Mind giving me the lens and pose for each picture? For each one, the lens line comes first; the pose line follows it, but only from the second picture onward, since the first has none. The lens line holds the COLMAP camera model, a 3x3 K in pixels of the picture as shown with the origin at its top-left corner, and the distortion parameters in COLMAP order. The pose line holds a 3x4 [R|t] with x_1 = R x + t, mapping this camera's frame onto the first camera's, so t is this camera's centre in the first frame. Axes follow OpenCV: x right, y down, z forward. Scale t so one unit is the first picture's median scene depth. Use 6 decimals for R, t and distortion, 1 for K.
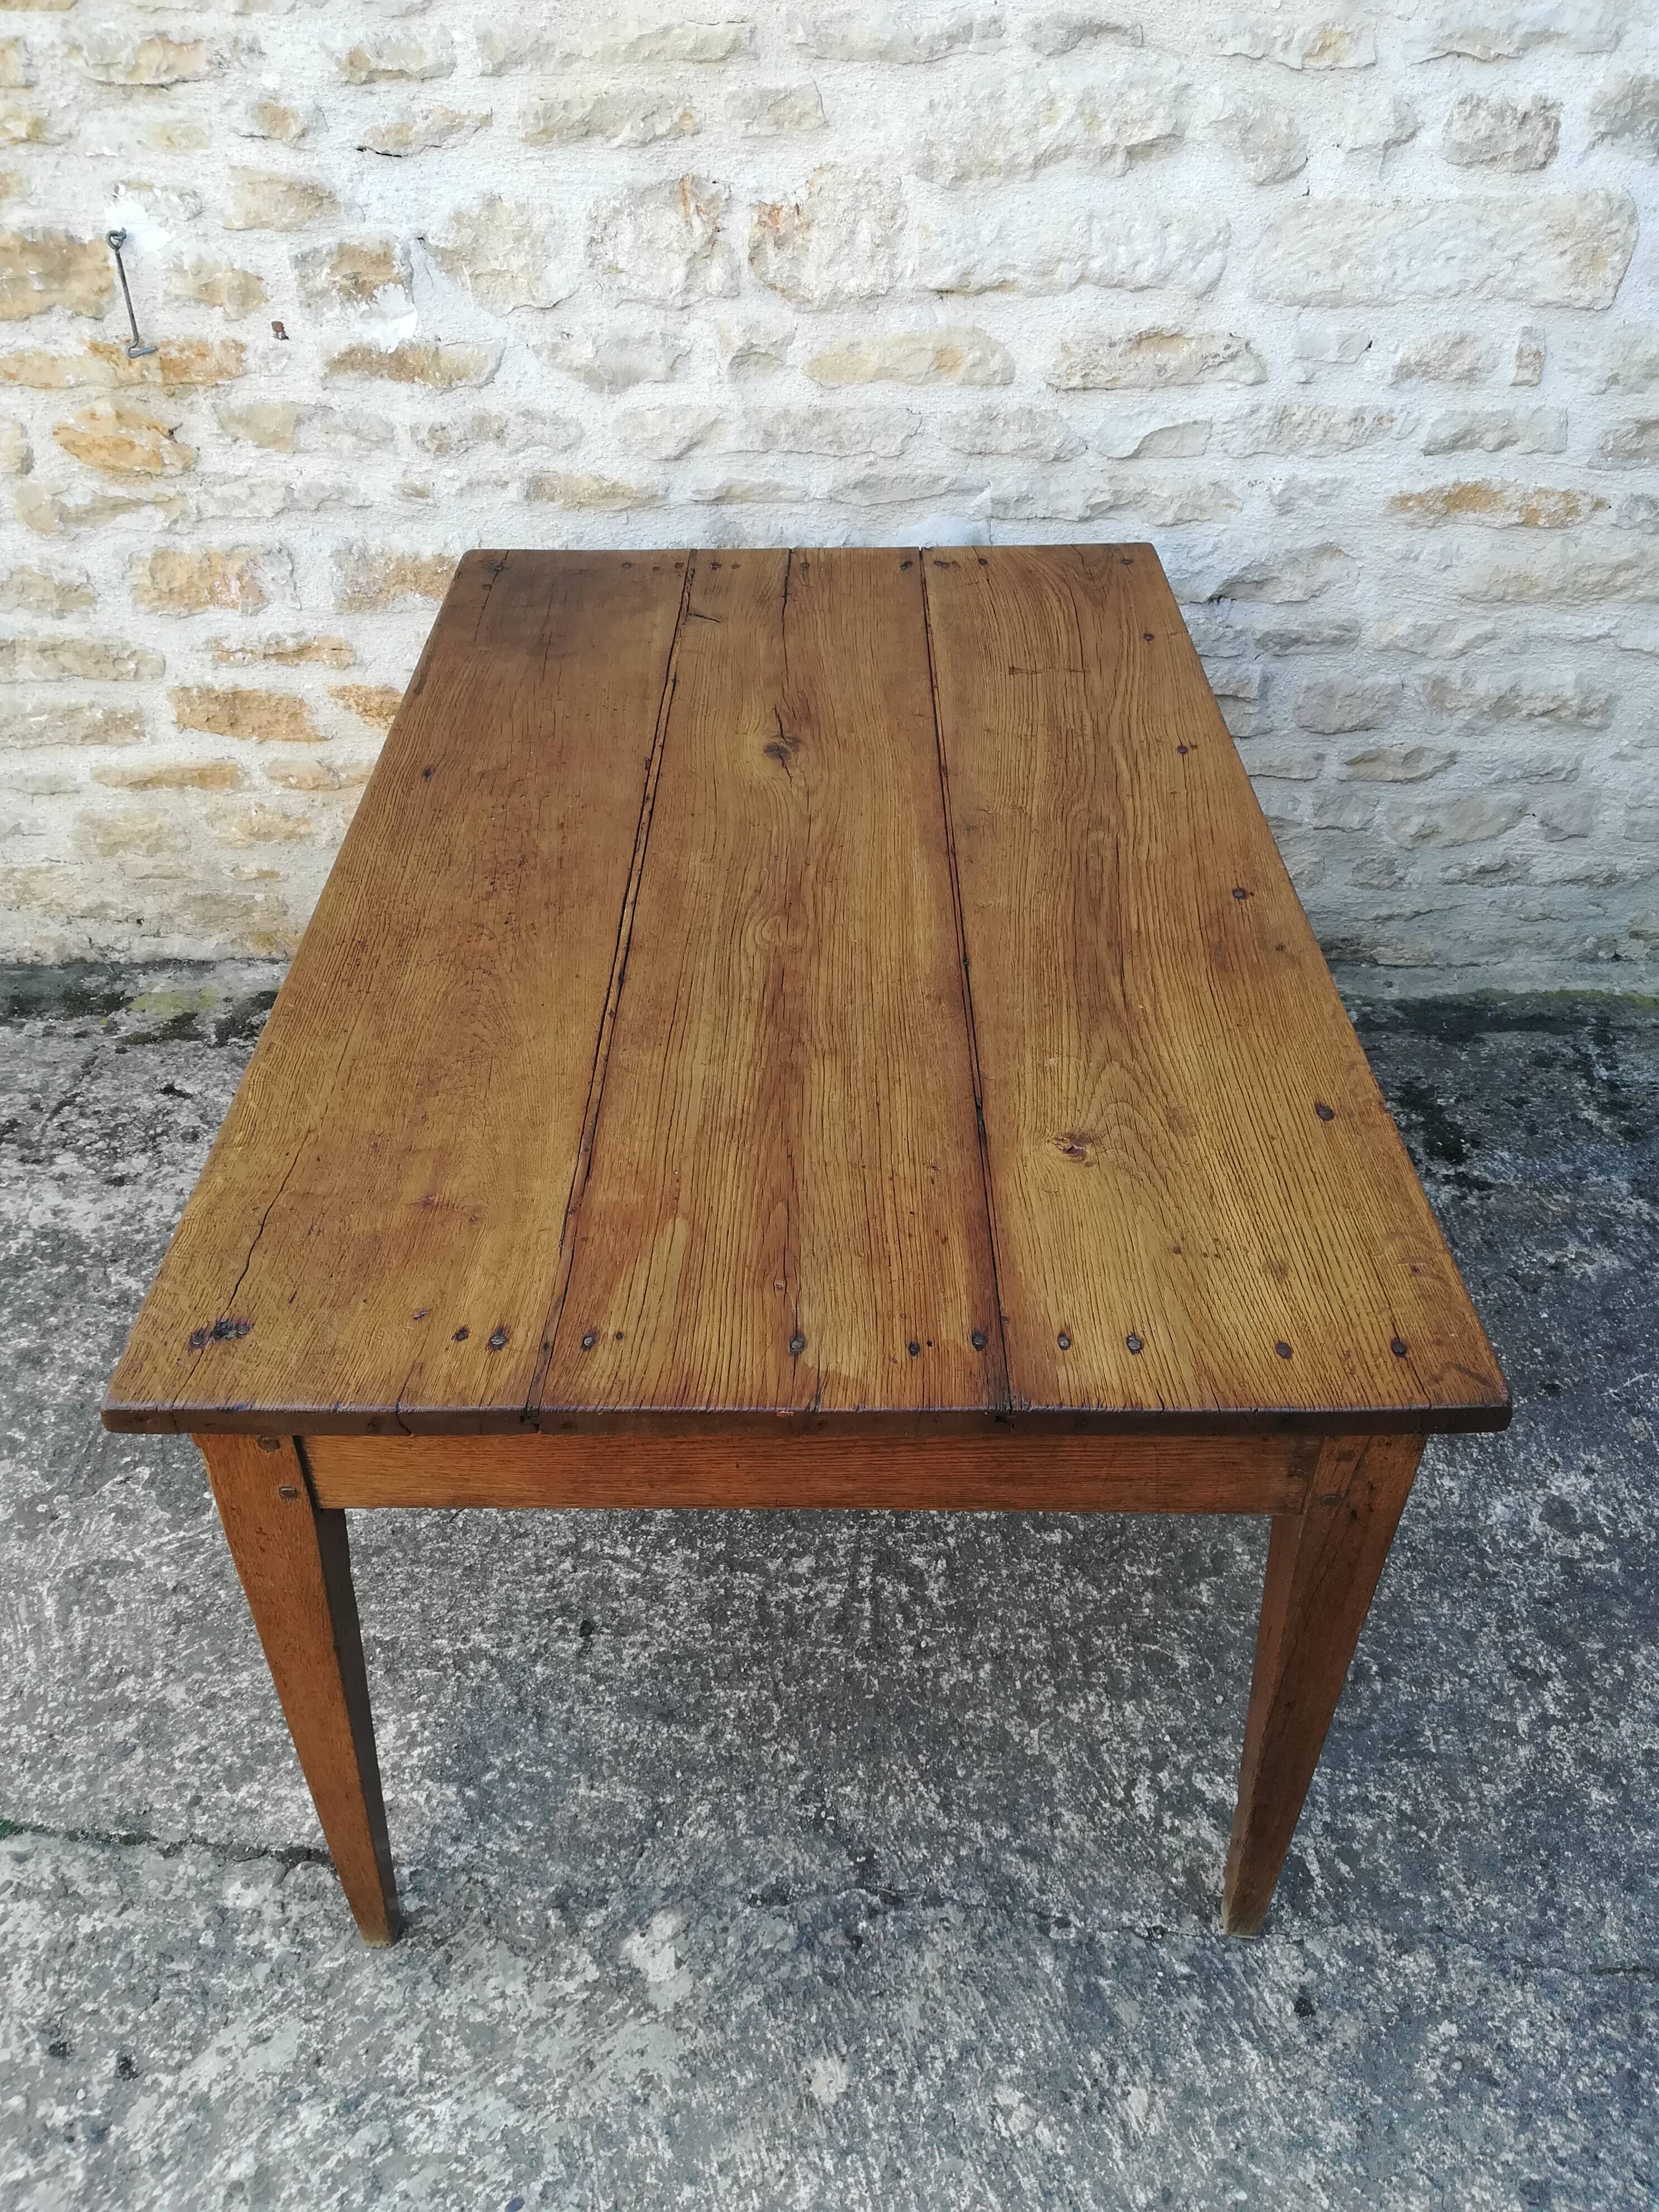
lens RADIAL K [[1710.7, 0, 818.6], [0, 1710.7, 1115.5], [0, 0, 1]] dist [0.050776, -0.072579]
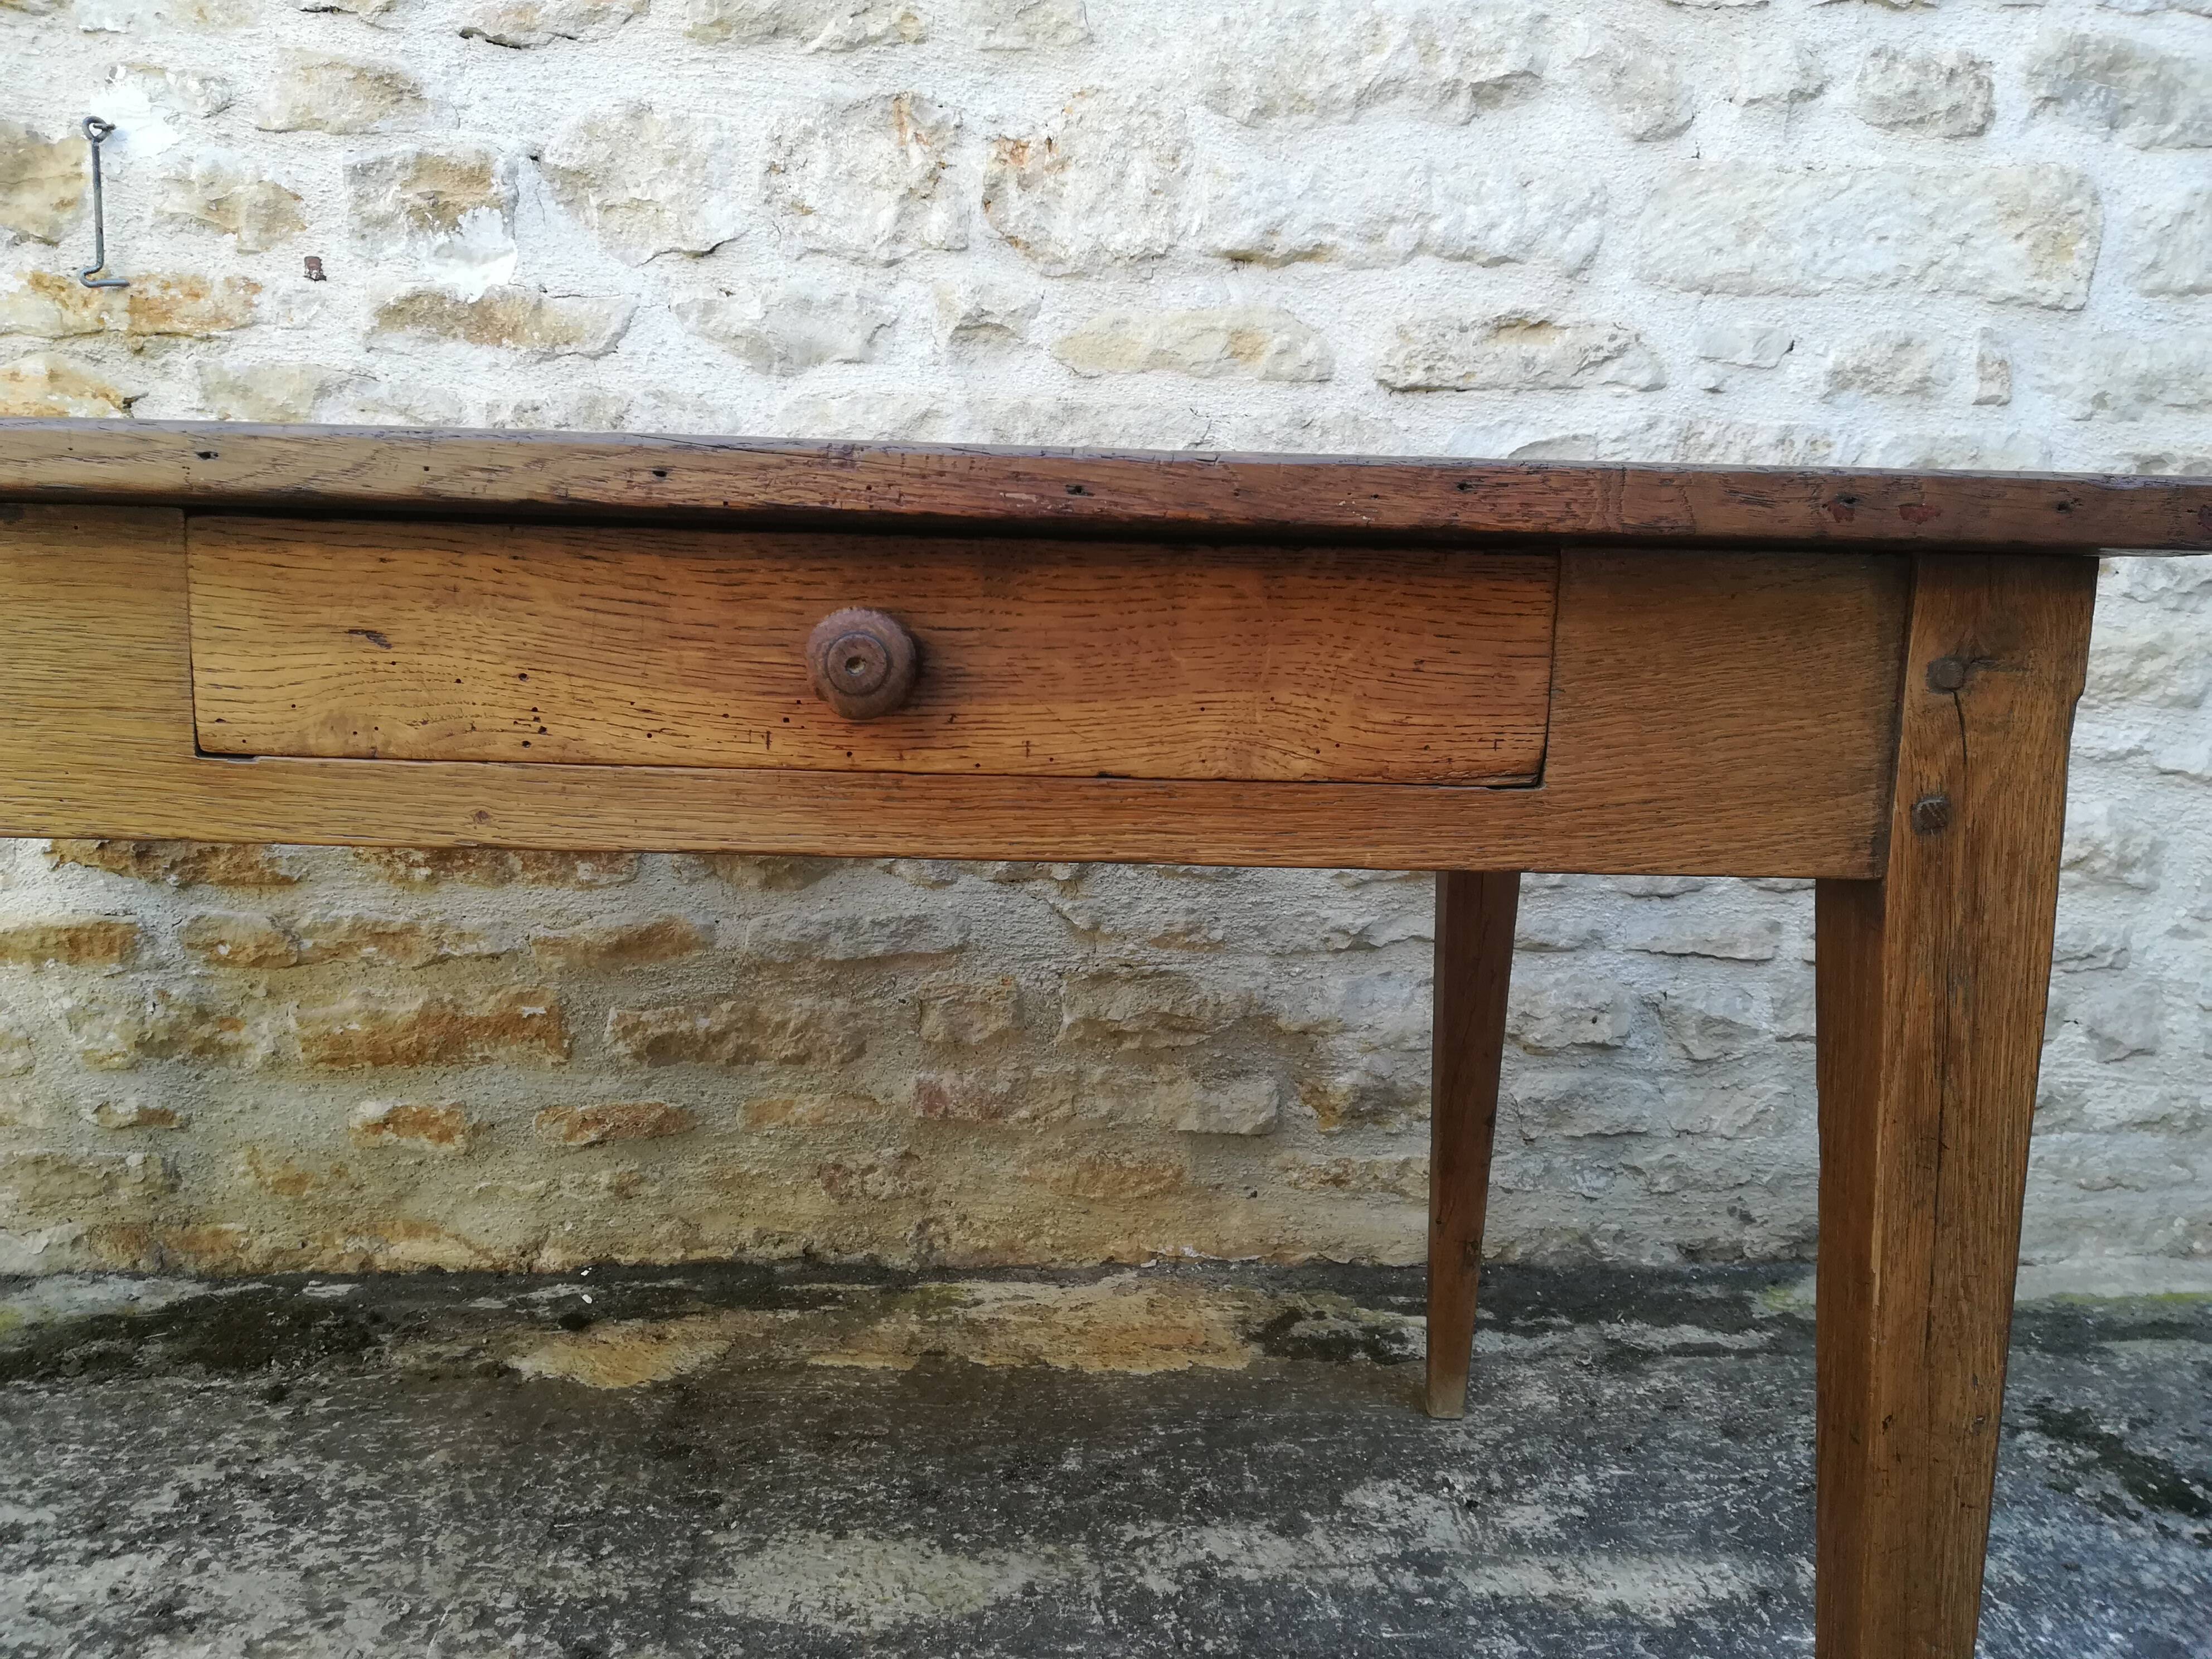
lens RADIAL K [[1710.7, 0, 1116.7], [0, 1710.7, 843.6], [0, 0, 1]] dist [0.050776, -0.072579]
pose [[0.994952, 0.018100, 0.098702, -0.050098], [0.032863, 0.870583, -0.490923, 0.111480], [-0.094814, 0.491689, 0.865594, 0.474811]]
